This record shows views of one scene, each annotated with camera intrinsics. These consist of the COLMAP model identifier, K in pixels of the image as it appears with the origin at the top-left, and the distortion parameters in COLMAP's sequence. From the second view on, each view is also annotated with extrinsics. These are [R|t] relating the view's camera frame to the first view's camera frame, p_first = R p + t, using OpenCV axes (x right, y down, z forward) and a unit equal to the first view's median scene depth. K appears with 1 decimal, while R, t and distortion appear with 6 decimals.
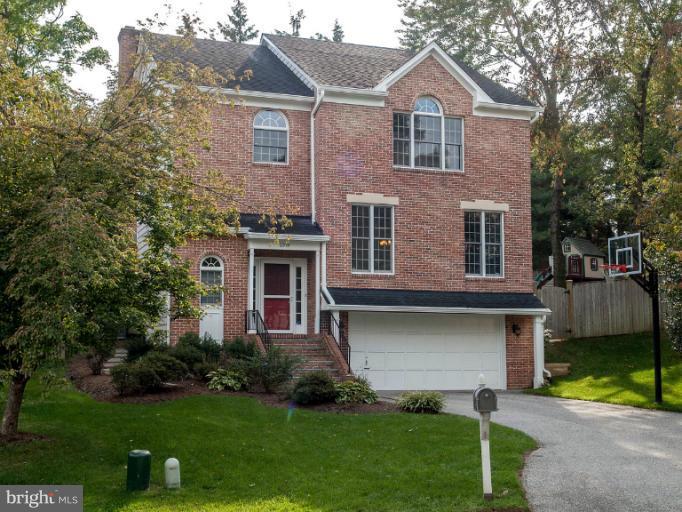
lens RADIAL K [[1006.1, 0, 341.0], [0, 1006.1, 256.0], [0, 0, 1]] dist [0.014593, 0.050585]
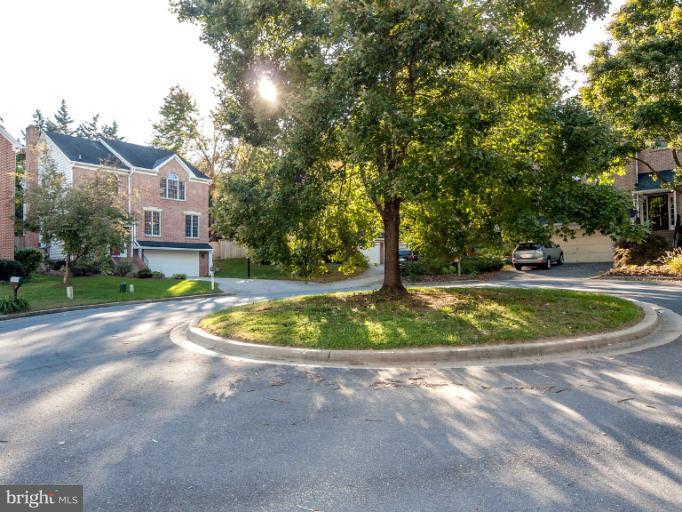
lens RADIAL K [[1006.1, 0, 341.0], [0, 1006.1, 256.0], [0, 0, 1]] dist [0.014593, 0.050585]
pose [[0.920153, 0.009354, 0.391448, -0.588739], [-0.030526, 0.998386, 0.047900, -0.077861], [-0.390368, -0.056025, 0.918953, -1.807126]]
